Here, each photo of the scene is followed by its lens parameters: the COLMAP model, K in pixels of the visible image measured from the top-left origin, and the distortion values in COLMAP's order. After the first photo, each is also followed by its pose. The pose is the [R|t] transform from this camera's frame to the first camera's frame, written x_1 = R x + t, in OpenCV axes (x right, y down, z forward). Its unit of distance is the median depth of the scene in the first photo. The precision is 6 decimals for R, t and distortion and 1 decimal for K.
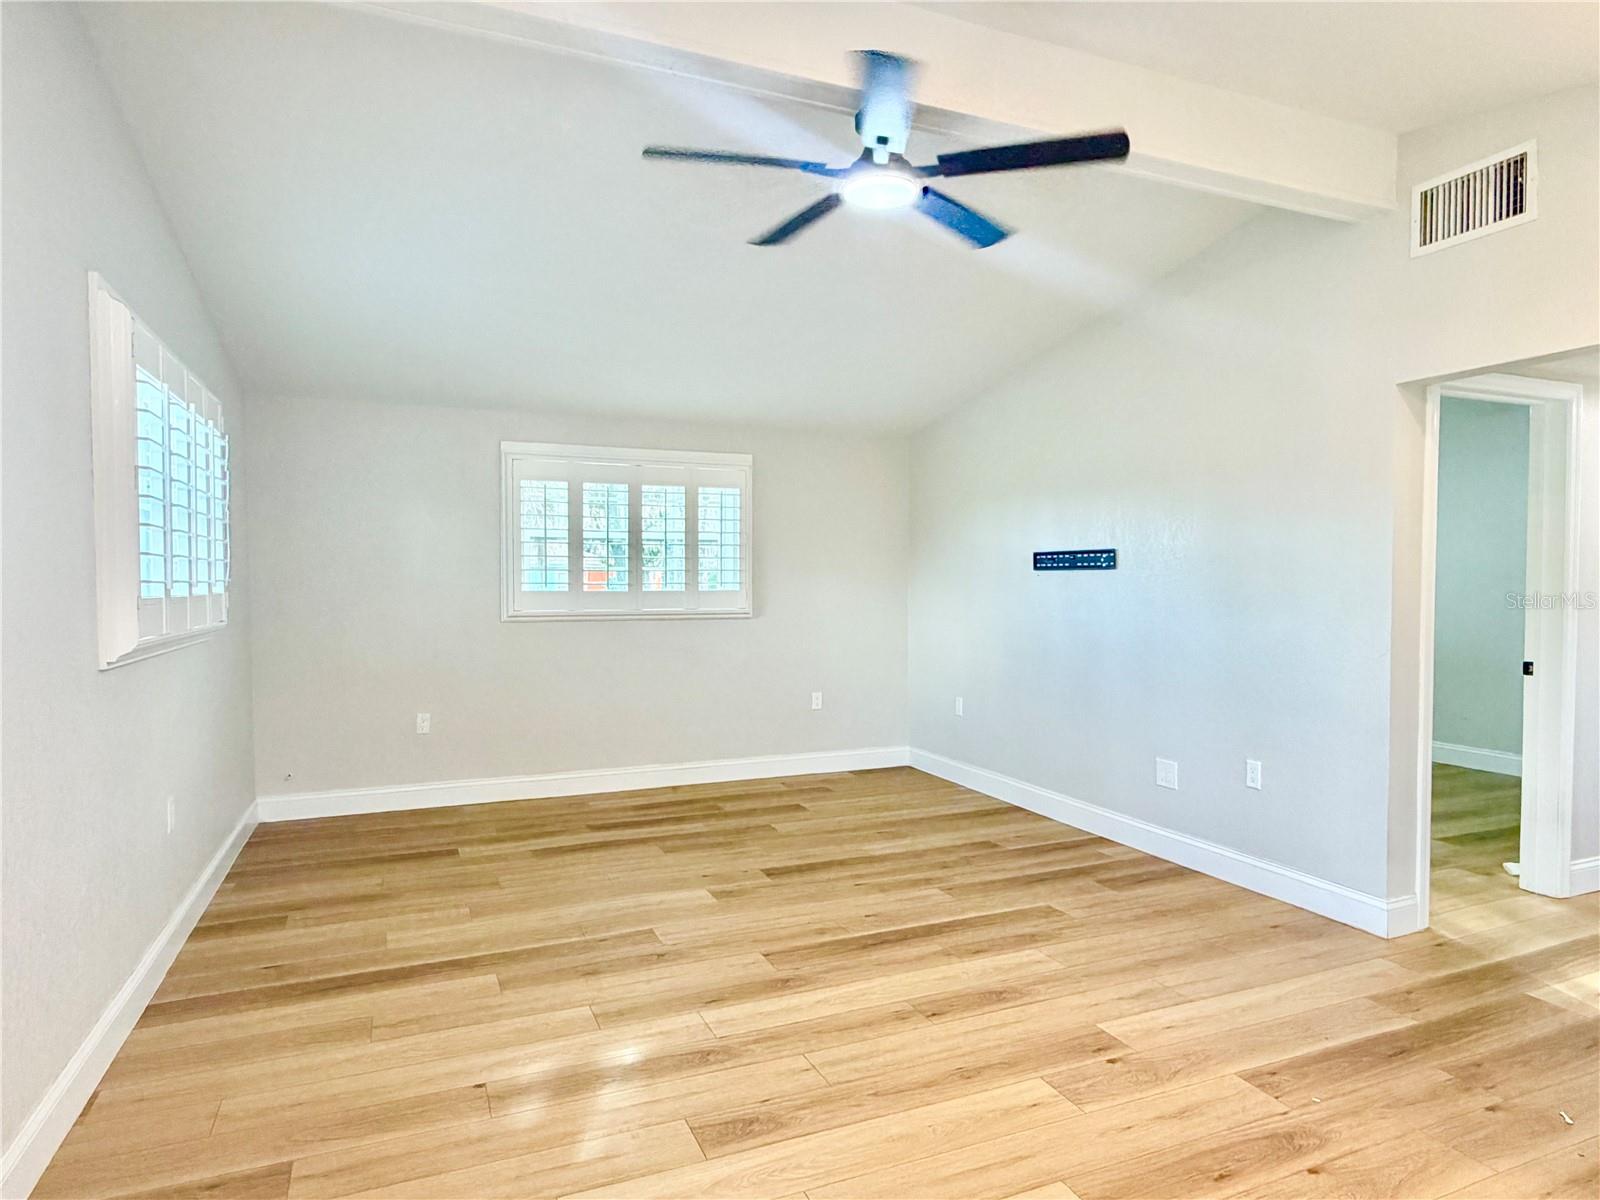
lens RADIAL K [[955.8, 0, 802.8], [0, 955.8, 608.9], [0, 0, 1]] dist [-0.001962, 0.002242]
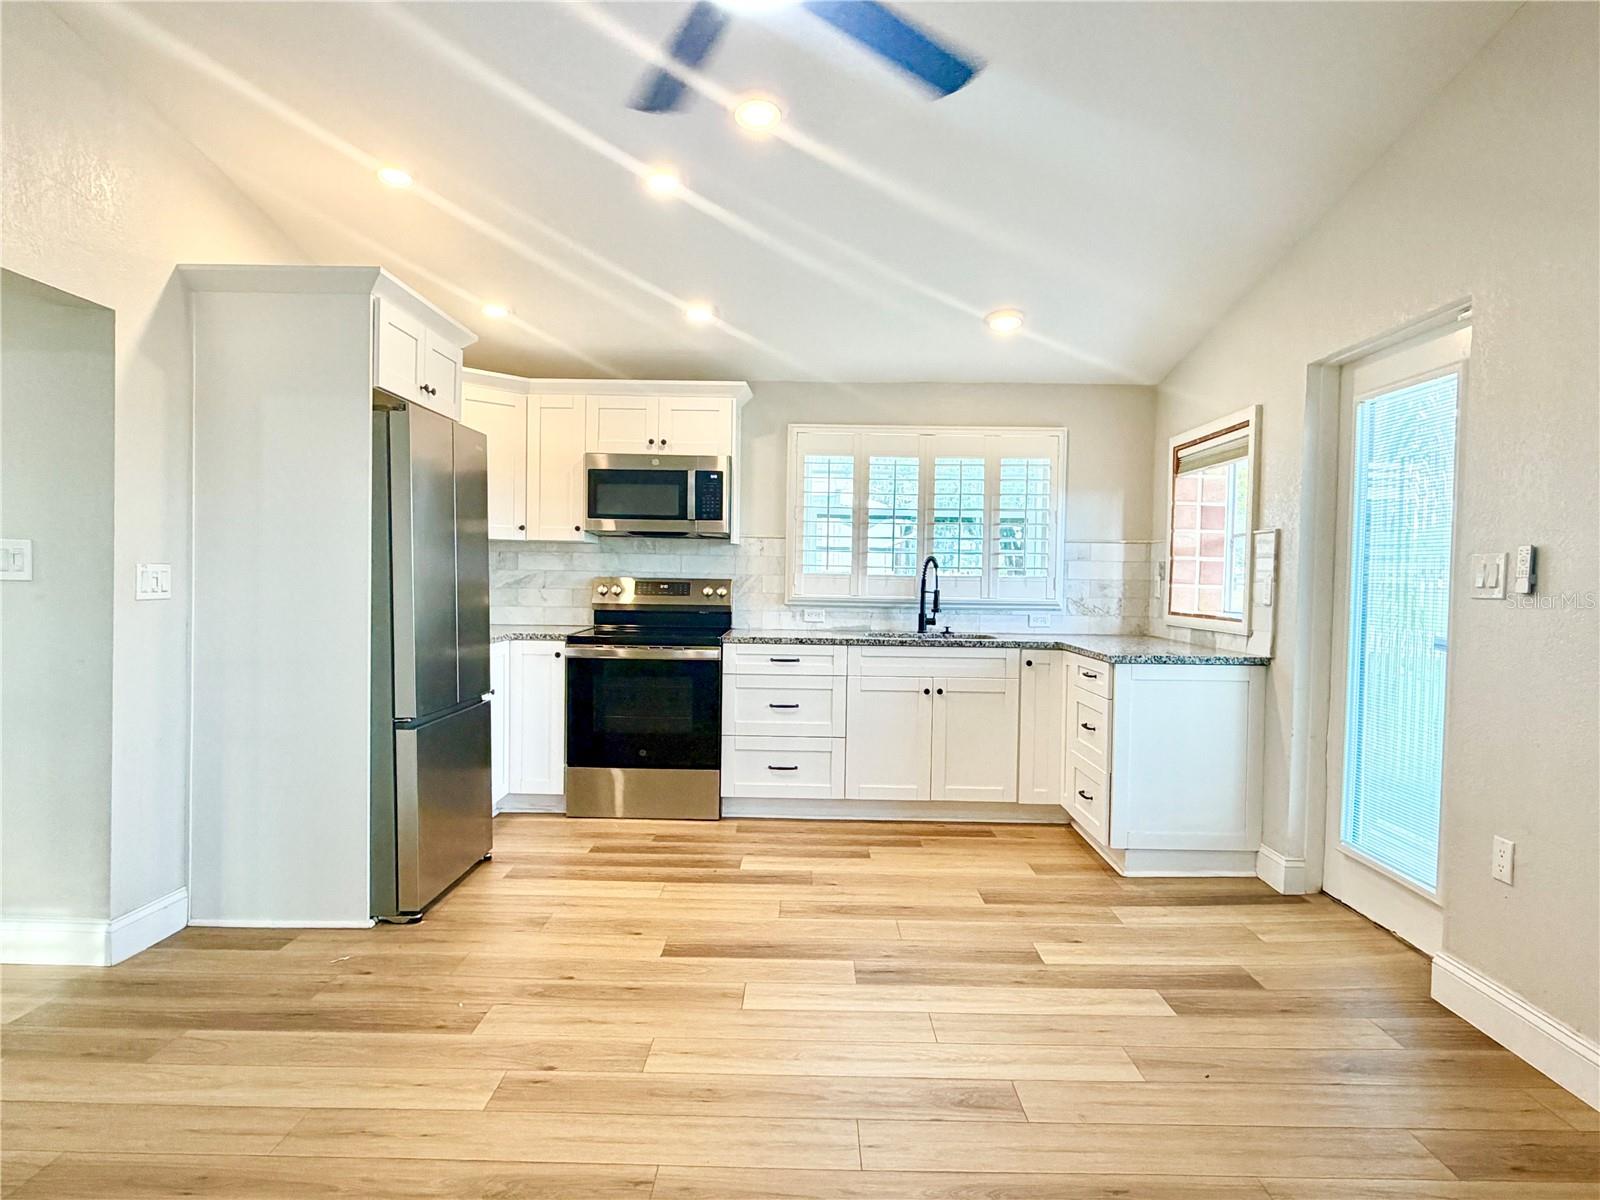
lens RADIAL K [[957.6, 0, 801.2], [0, 957.6, 600.4], [0, 0, 1]] dist [-0.000689, 0.000775]
pose [[-0.916000, -0.026685, 0.400289, -0.164888], [-0.005800, 0.998562, 0.053298, -0.015626], [-0.401136, 0.046499, -0.914838, 1.132043]]
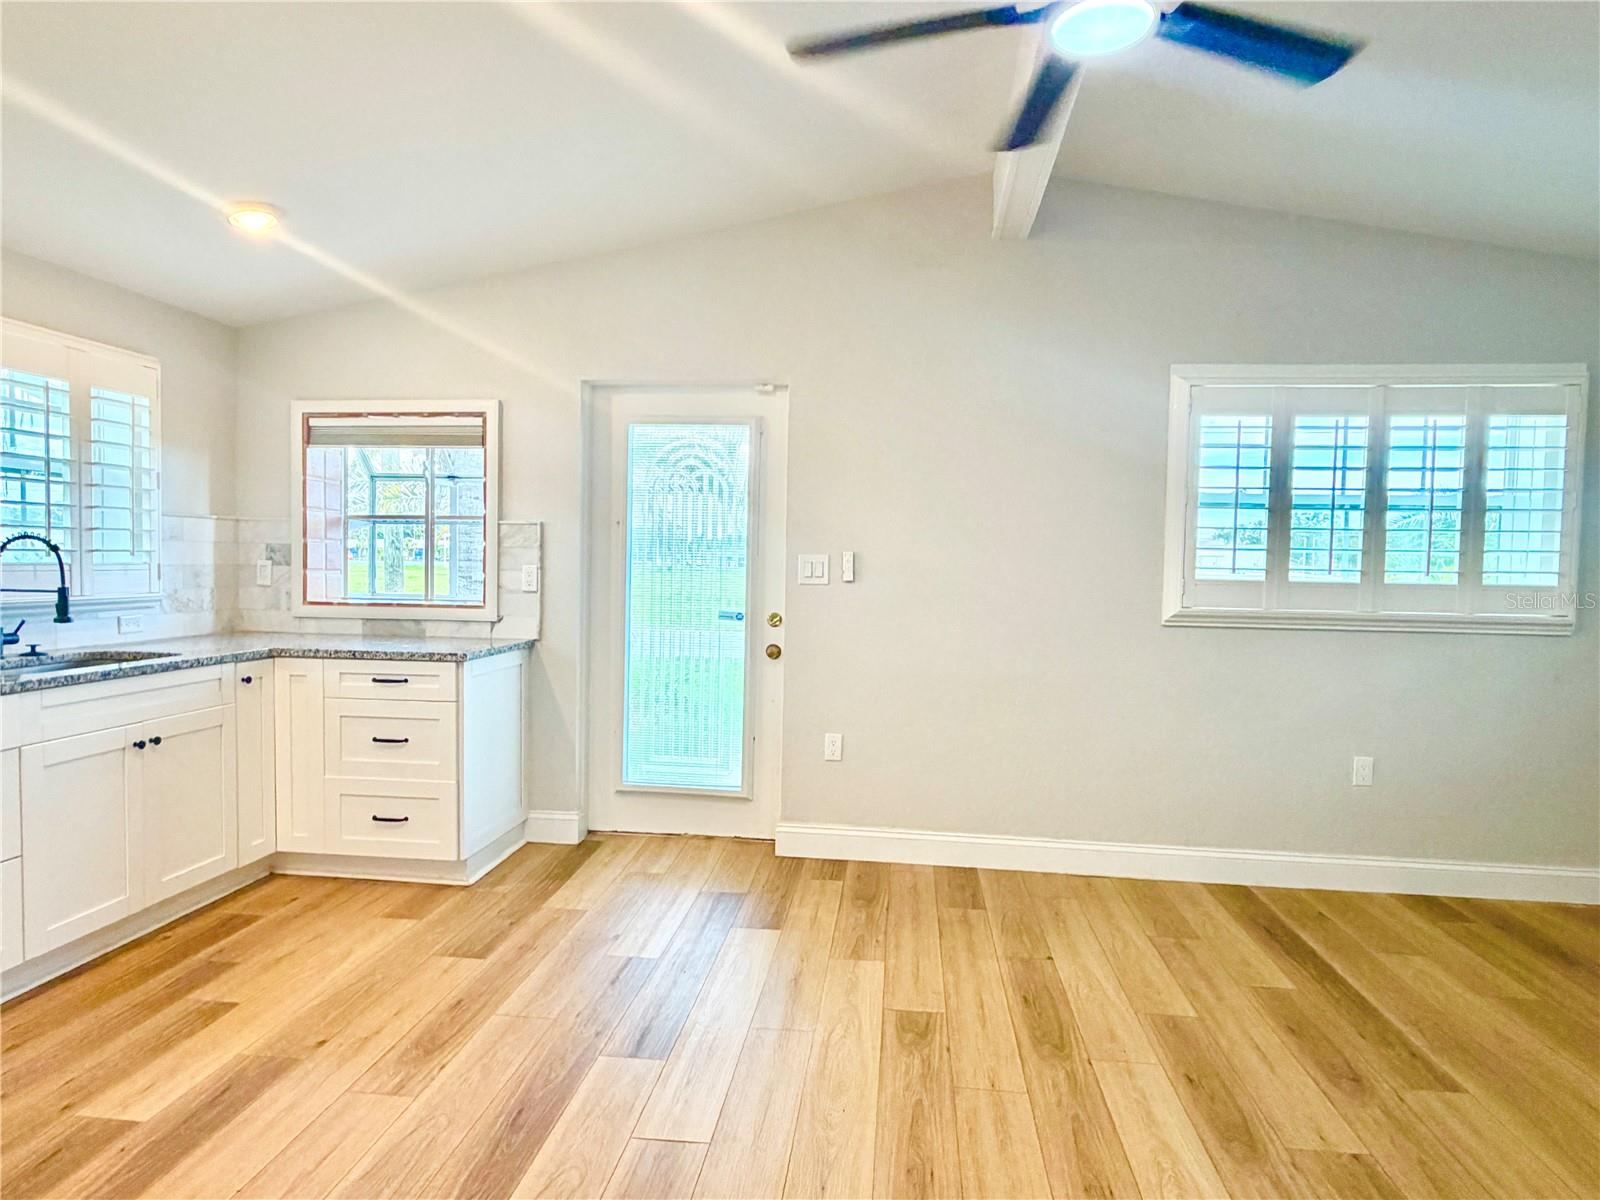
lens RADIAL K [[955.8, 0, 802.8], [0, 955.8, 608.9], [0, 0, 1]] dist [-0.001962, 0.002242]
pose [[-0.491502, 0.032214, -0.870281, 0.578741], [-0.042563, 0.997233, 0.060952, -0.019441], [0.869836, 0.067000, -0.488770, 0.818599]]
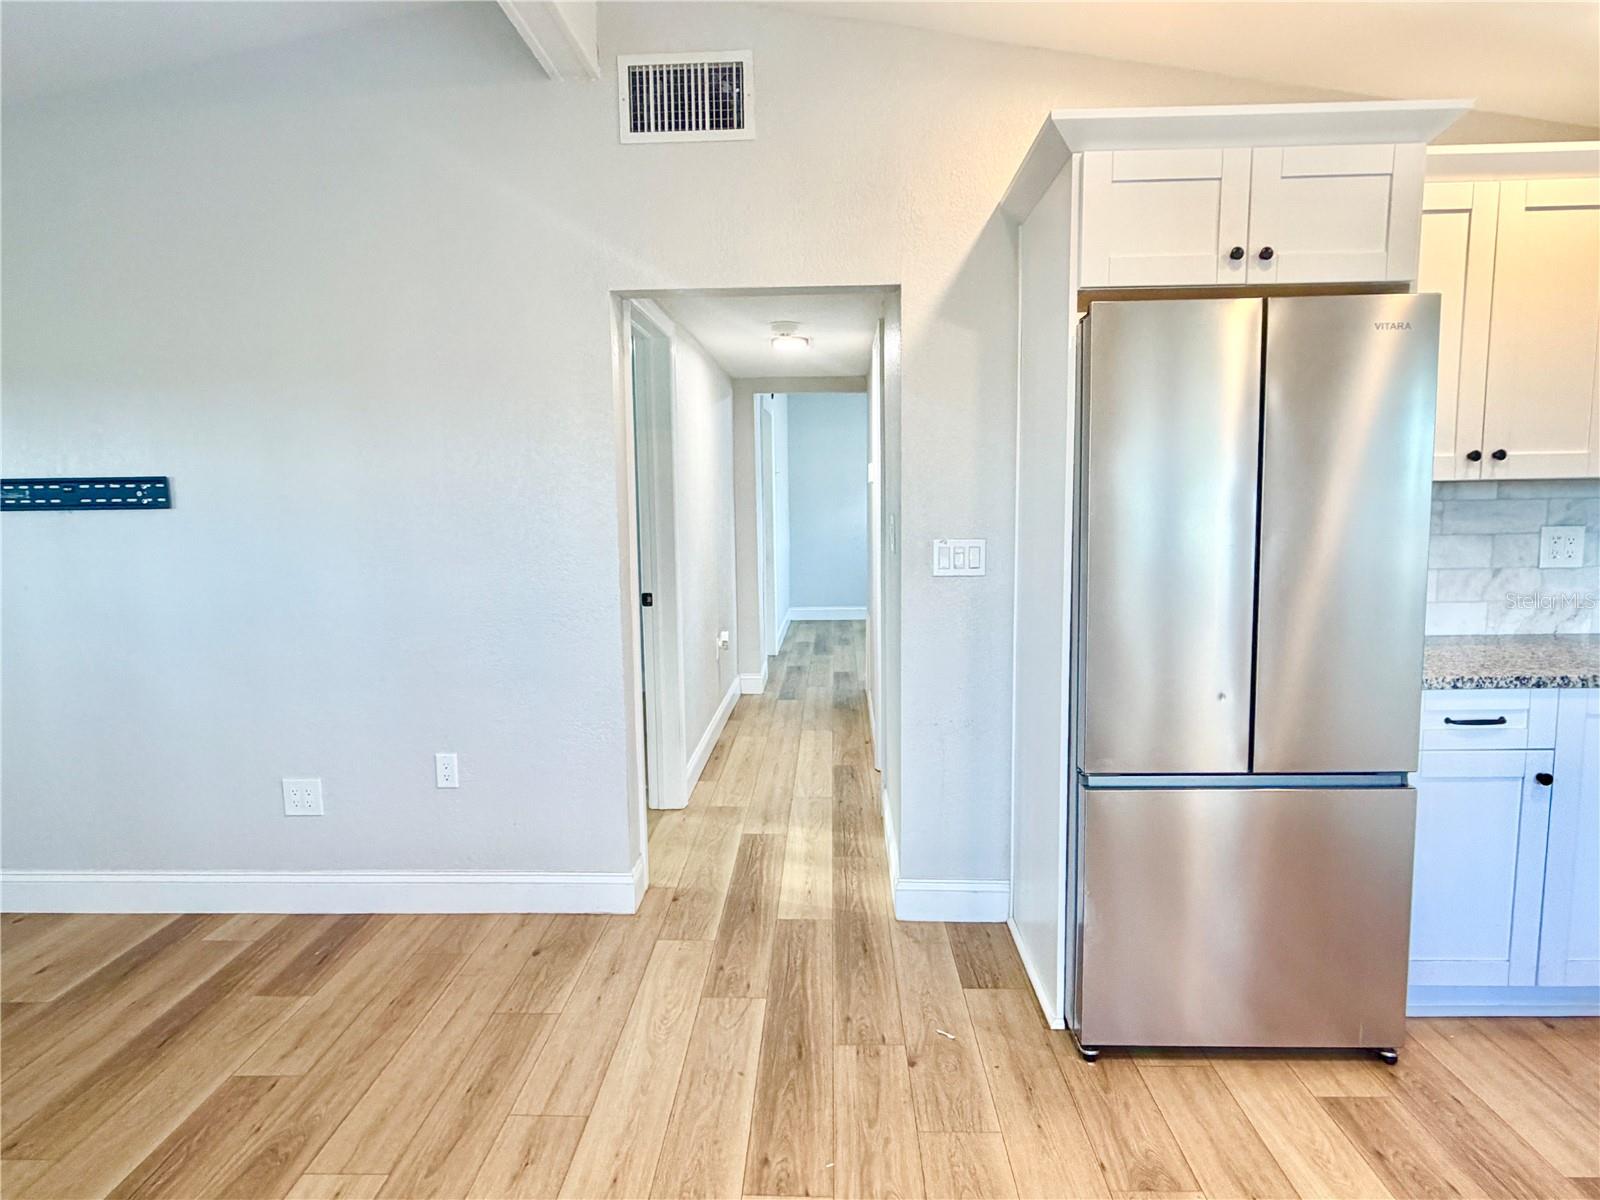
lens RADIAL K [[955.8, 0, 802.8], [0, 955.8, 608.9], [0, 0, 1]] dist [-0.001962, 0.002242]
pose [[0.423662, -0.115731, 0.898397, -0.095636], [0.040752, 0.993236, 0.108730, -0.032876], [-0.904903, -0.009453, 0.425512, 0.412780]]
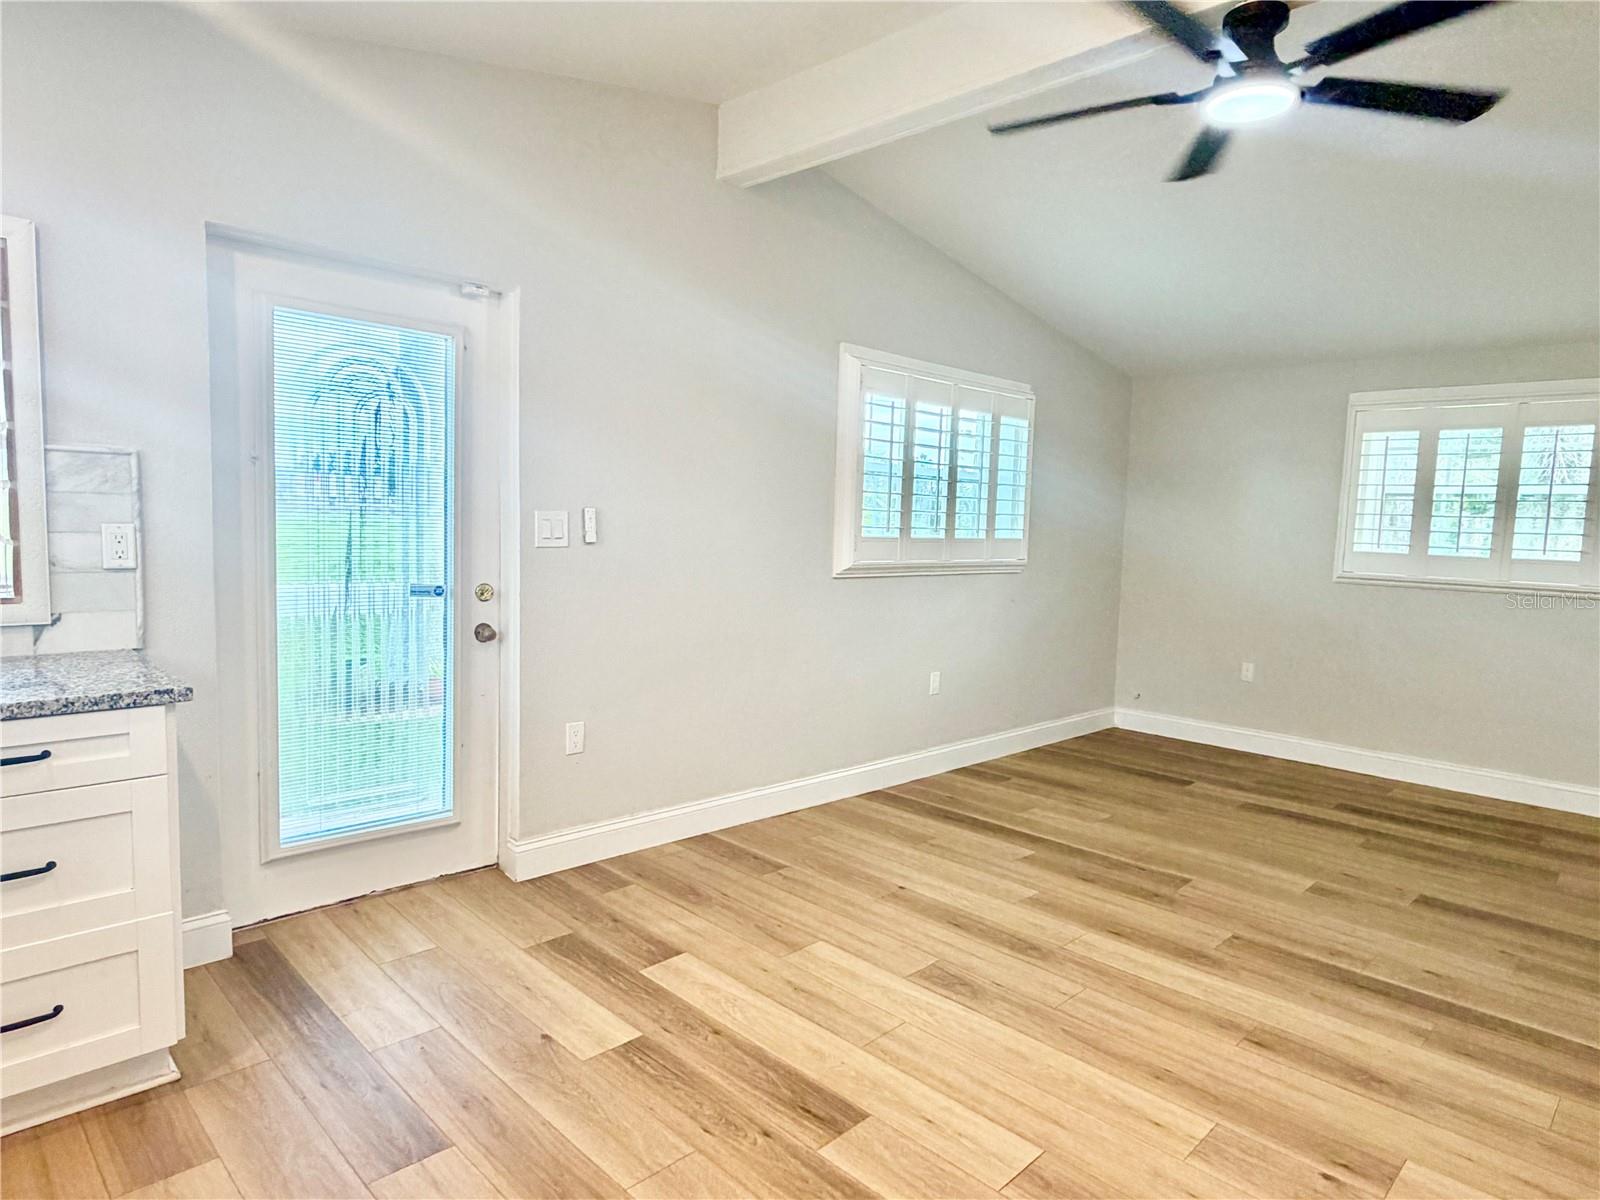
lens RADIAL K [[955.8, 0, 802.8], [0, 955.8, 608.9], [0, 0, 1]] dist [-0.001962, 0.002242]
pose [[0.370885, 0.101464, -0.923119, 0.546827], [-0.059142, 0.994576, 0.085557, -0.014855], [0.926794, 0.022863, 0.374874, 0.203429]]
